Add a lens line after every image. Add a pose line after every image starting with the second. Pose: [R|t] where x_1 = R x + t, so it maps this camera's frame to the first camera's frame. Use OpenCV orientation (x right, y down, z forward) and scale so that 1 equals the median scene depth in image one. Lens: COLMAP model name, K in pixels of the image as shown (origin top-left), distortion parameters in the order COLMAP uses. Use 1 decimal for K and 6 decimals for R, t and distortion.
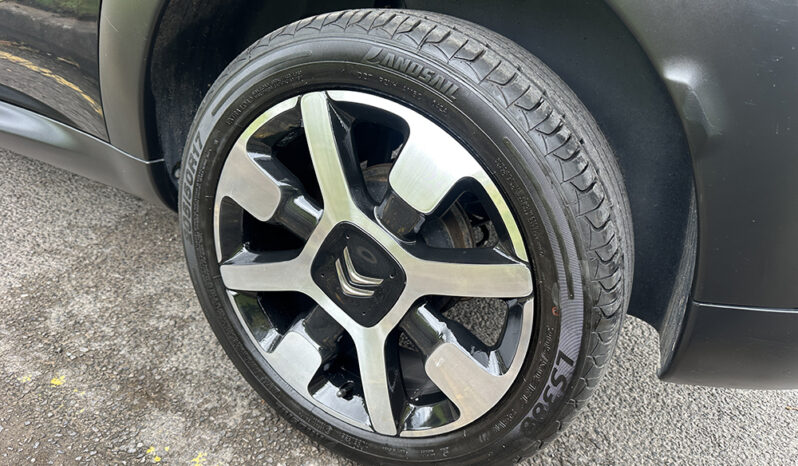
lens RADIAL K [[560.7, 0, 398.9], [0, 560.7, 239.9], [0, 0, 1]] dist [0.082664, -0.121123]
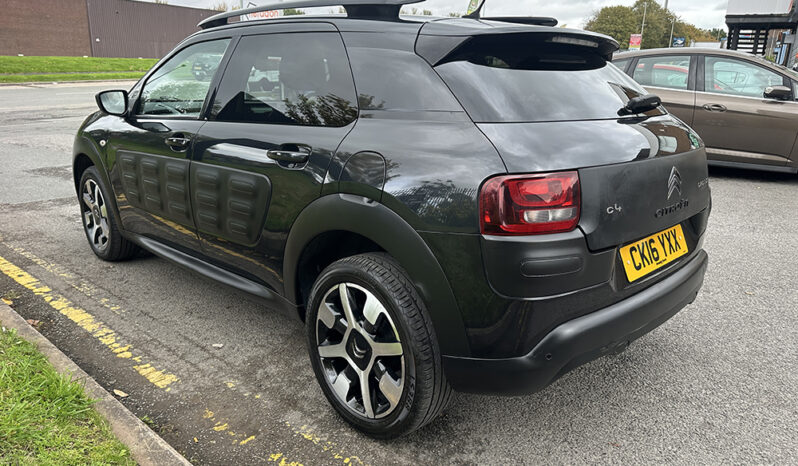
lens RADIAL K [[545.4, 0, 399.0], [0, 545.4, 233.0], [0, 0, 1]] dist [0.074486, -0.002258]
pose [[0.948764, -0.039159, -0.313548, 0.895443], [-0.038238, 0.970771, -0.236943, 0.130049], [0.313662, 0.236793, 0.919535, -1.383679]]
